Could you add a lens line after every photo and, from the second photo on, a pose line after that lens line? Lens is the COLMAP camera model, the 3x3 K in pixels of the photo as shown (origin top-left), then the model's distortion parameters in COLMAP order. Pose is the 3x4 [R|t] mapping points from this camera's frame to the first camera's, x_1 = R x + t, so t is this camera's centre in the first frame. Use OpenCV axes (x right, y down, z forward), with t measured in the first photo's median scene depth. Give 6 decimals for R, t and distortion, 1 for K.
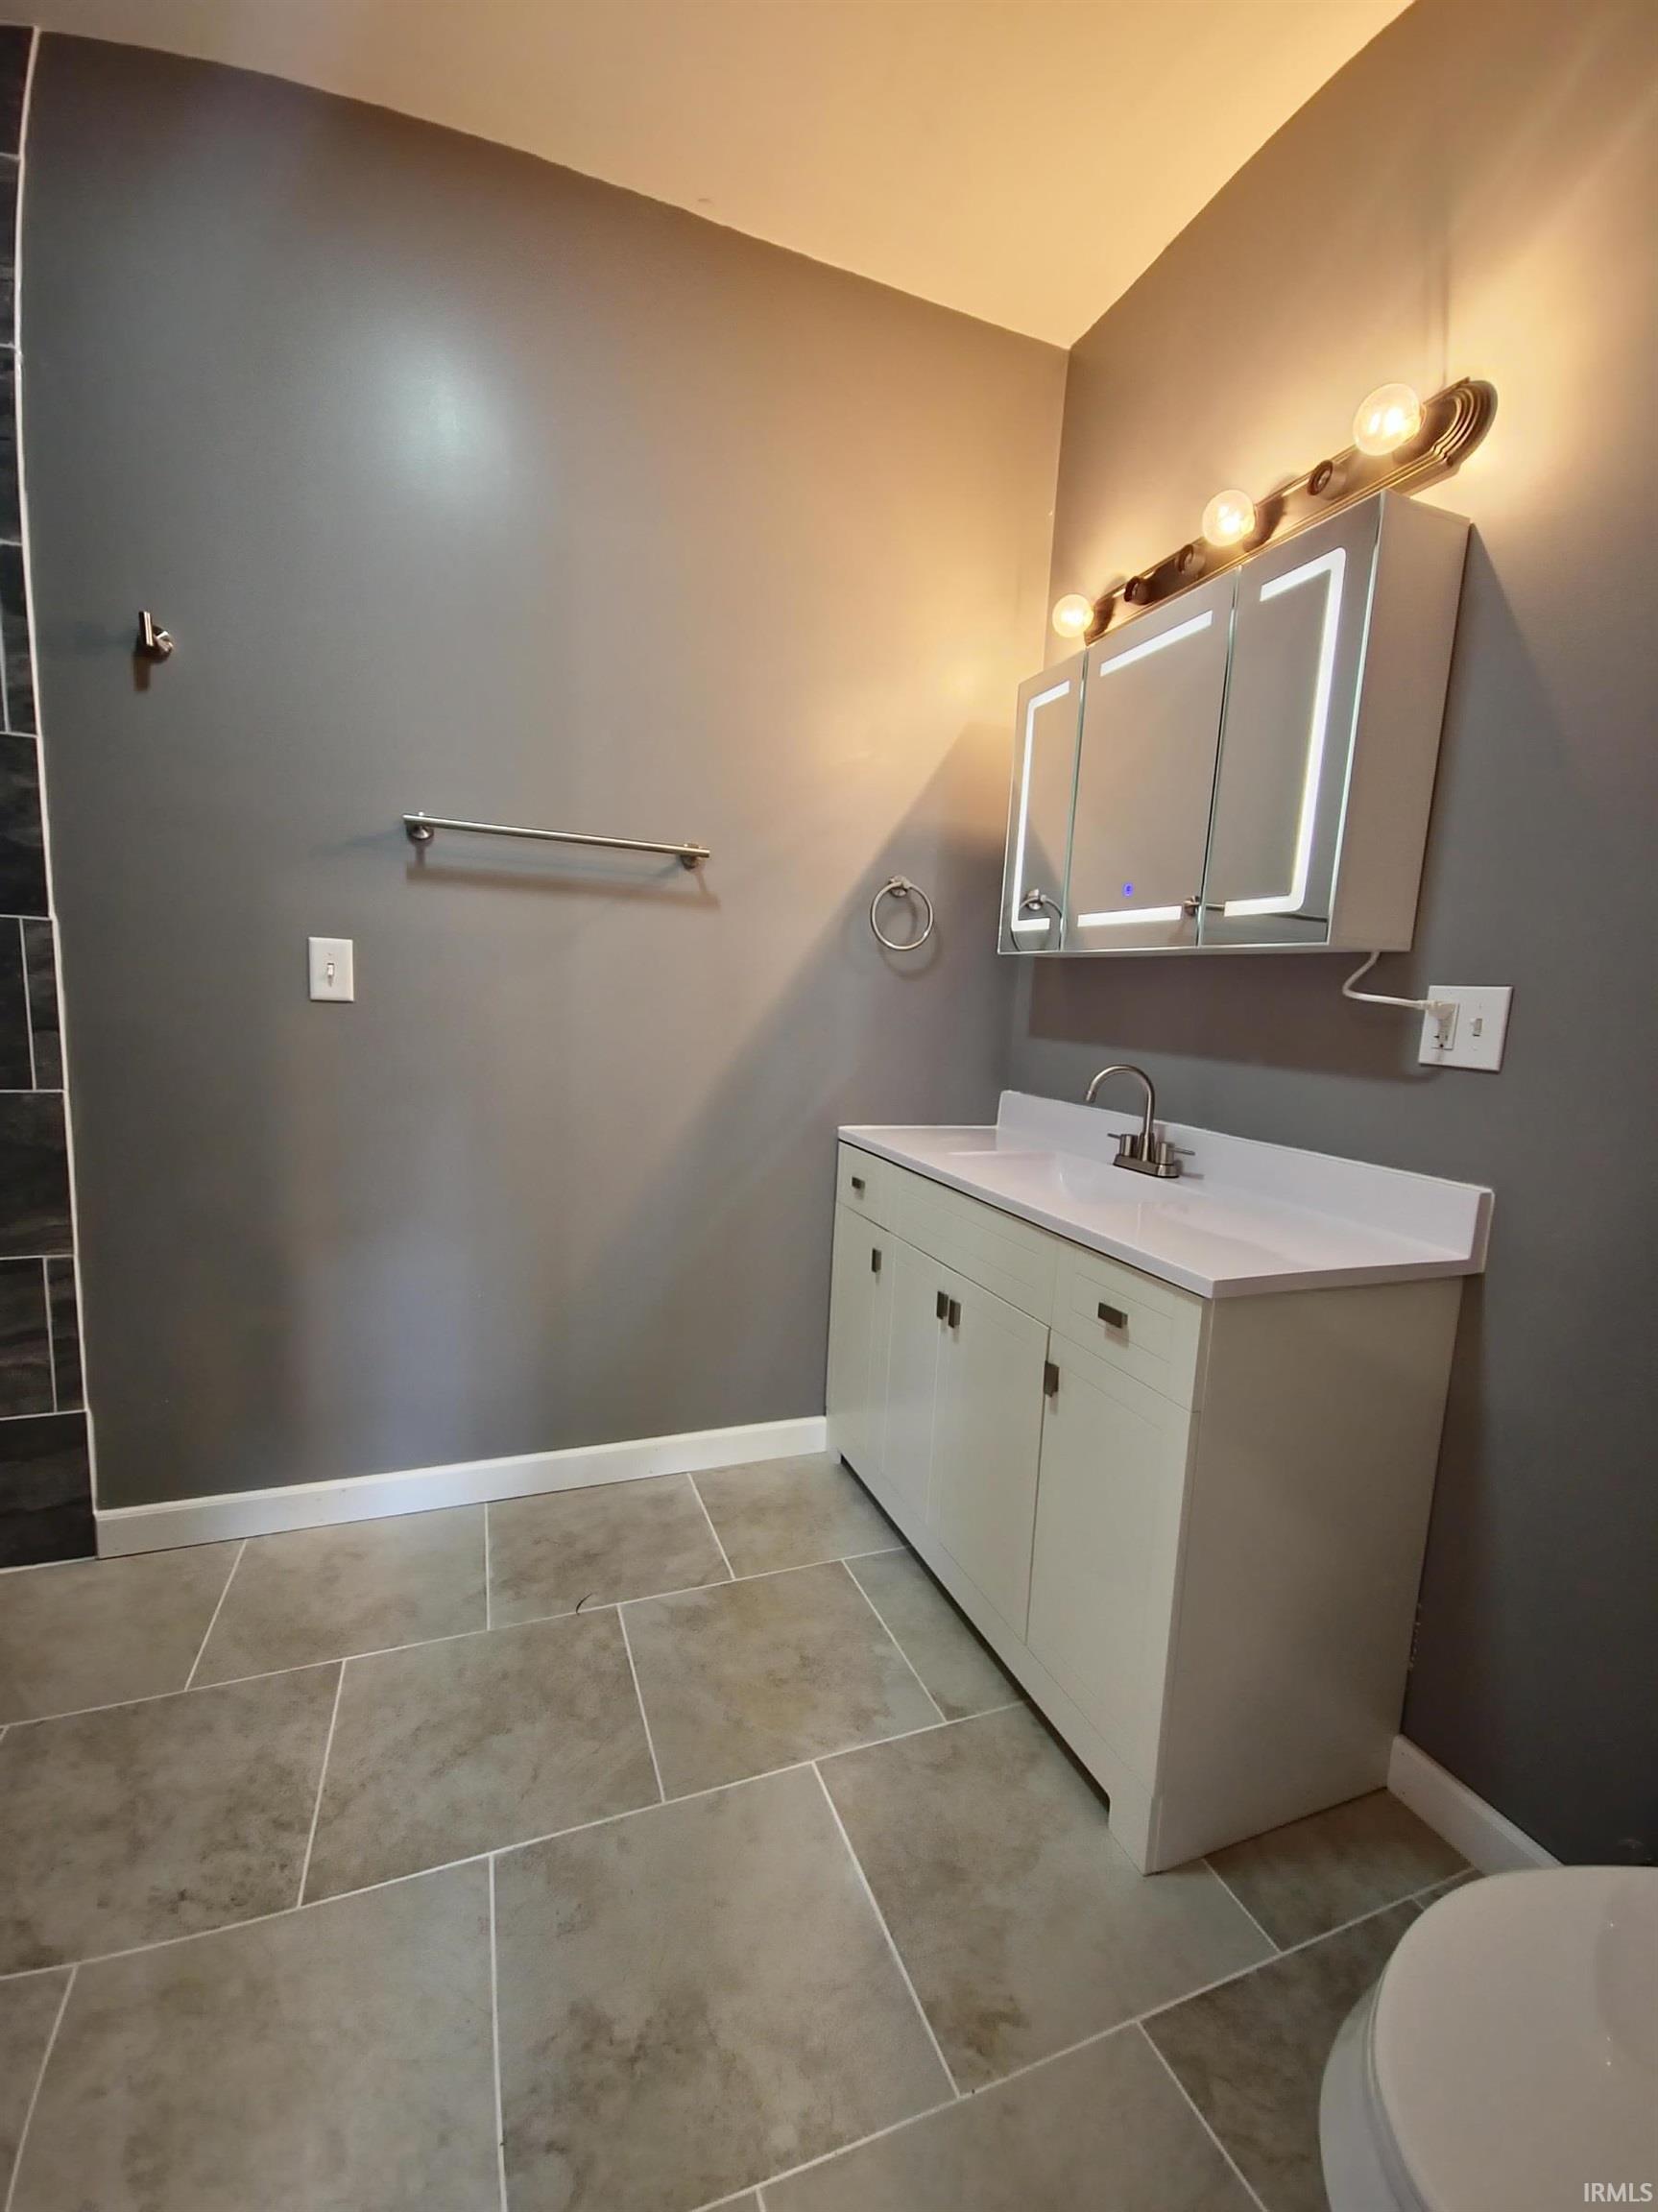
lens RADIAL K [[911.4, 0, 828.0], [0, 911.4, 1114.1], [0, 0, 1]] dist [0.000968, -0.001058]
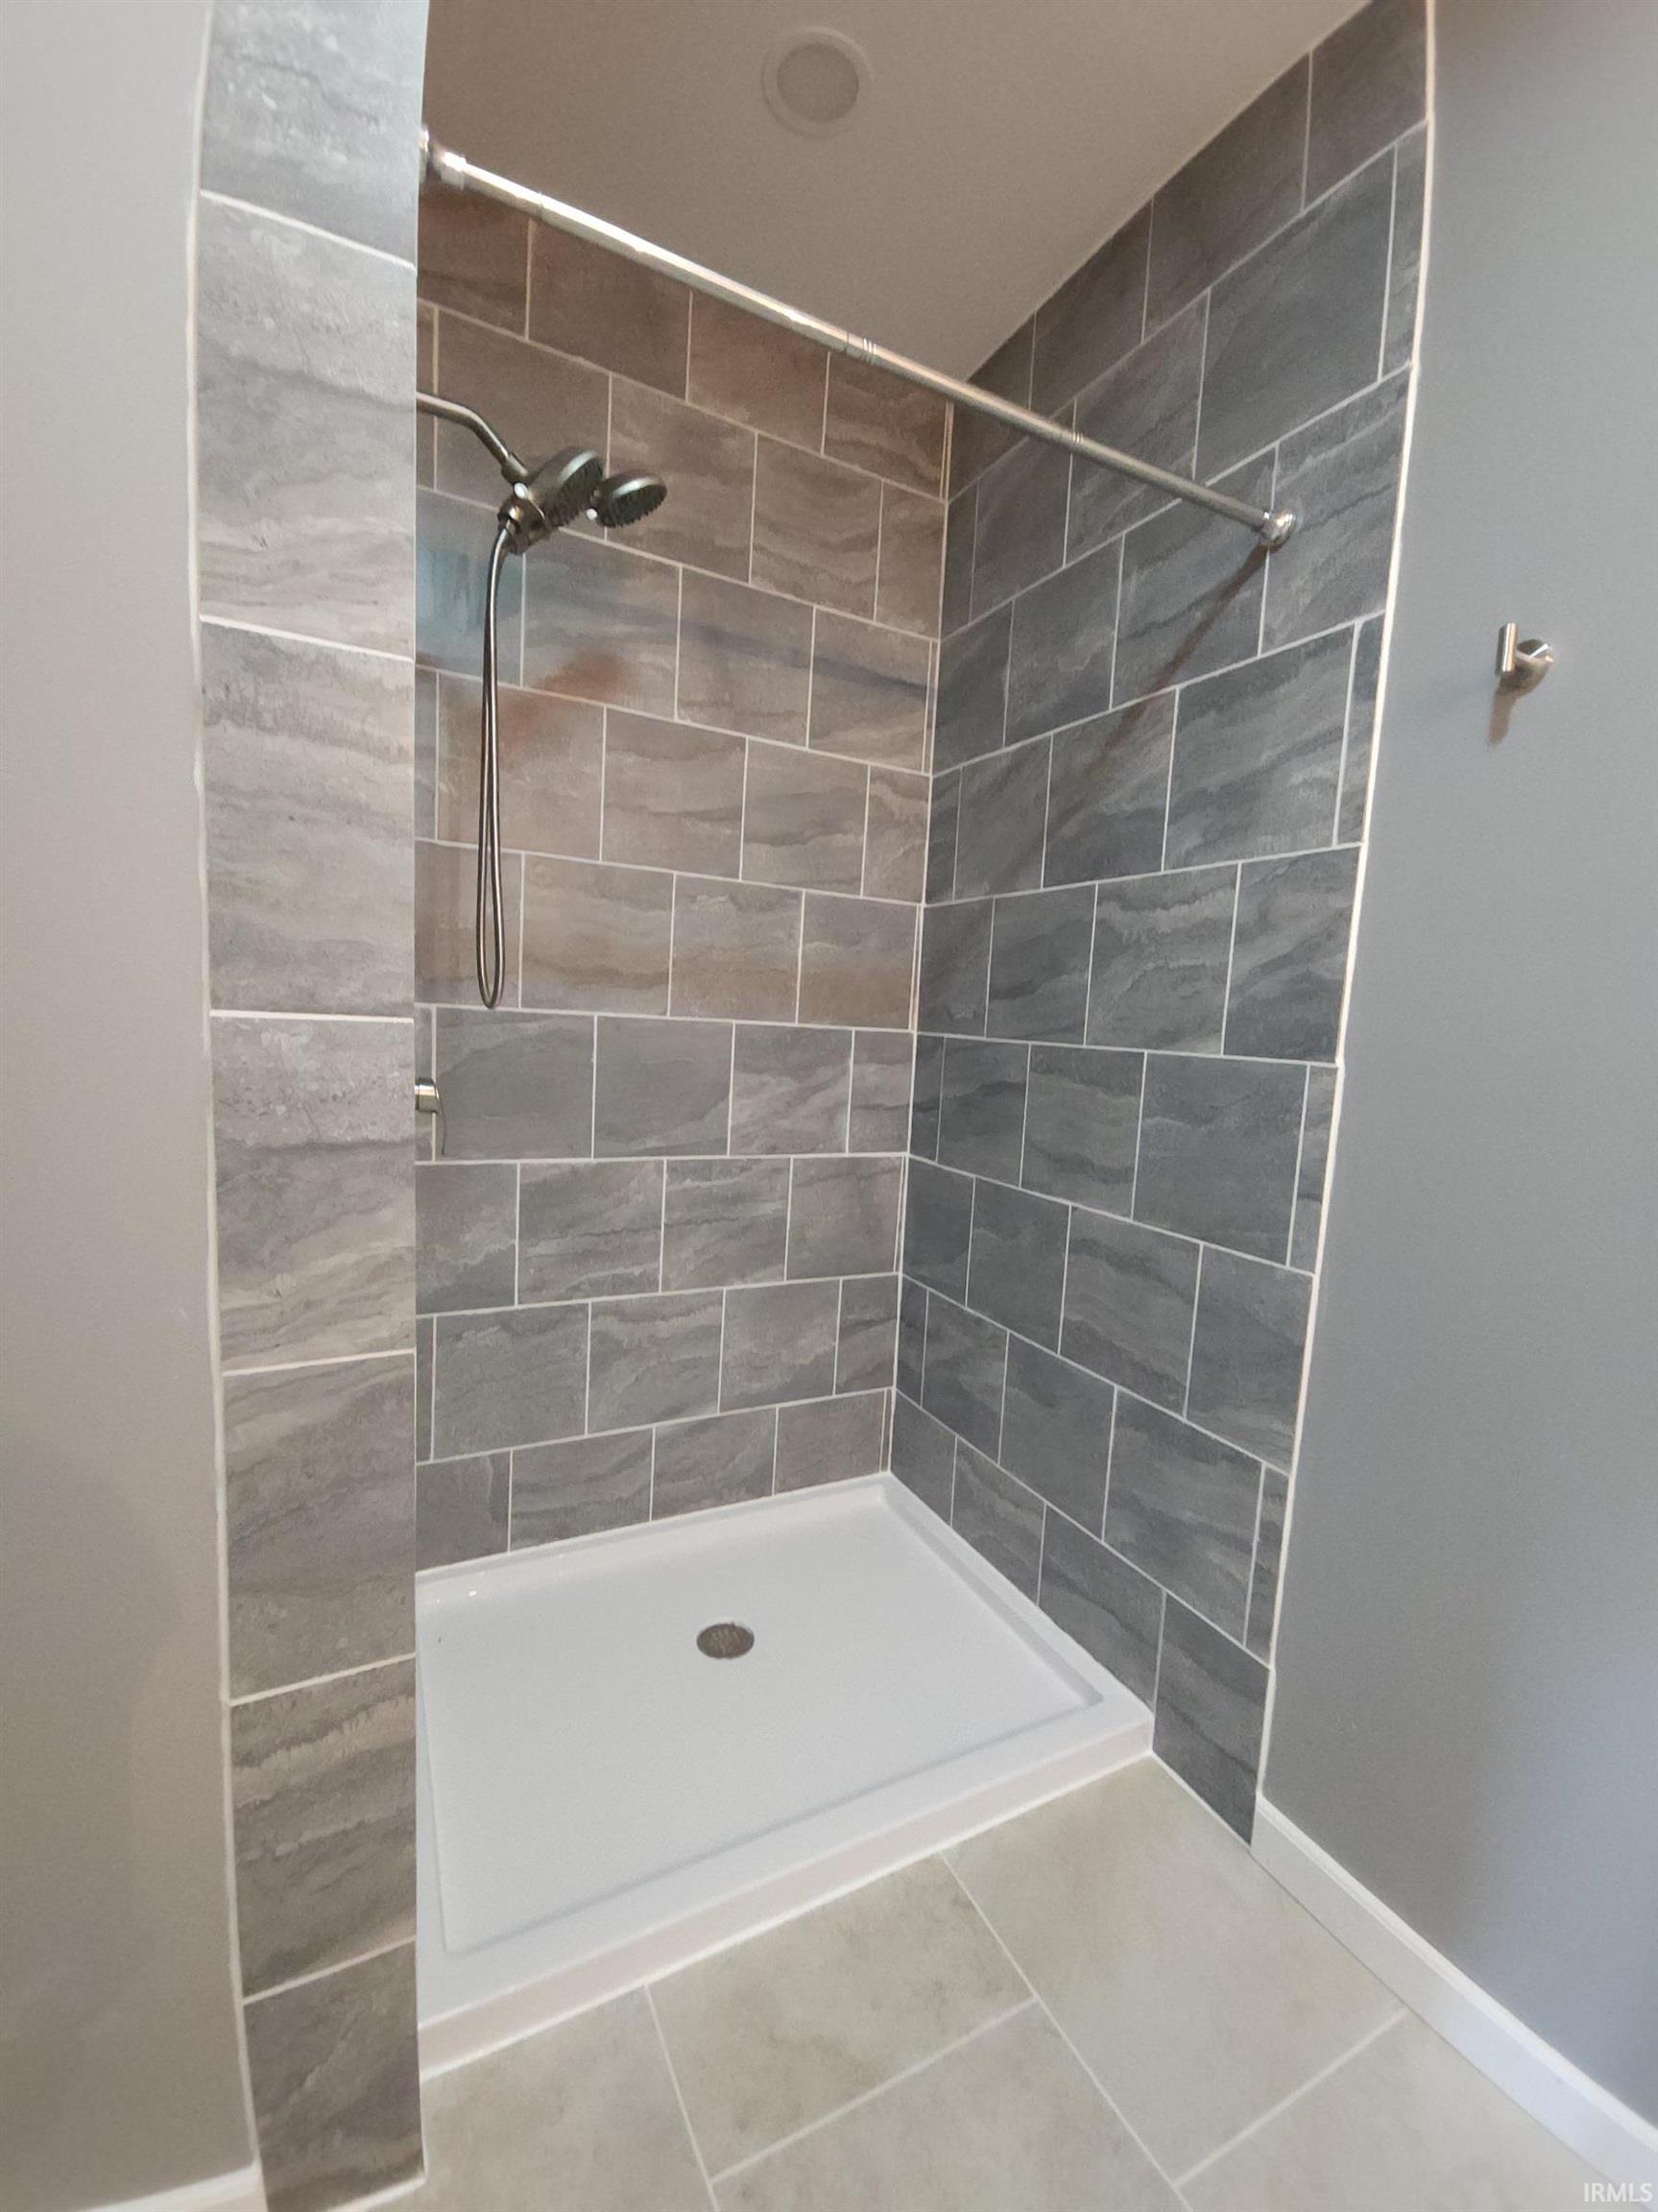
lens RADIAL K [[911.4, 0, 824.3], [0, 911.4, 1120.3], [0, 0, 1]] dist [0.000968, -0.001058]
pose [[0.103915, 0.066638, -0.992351, -0.098489], [-0.191645, 0.980397, 0.045767, -0.116609], [0.975948, 0.185423, 0.114648, 0.473122]]
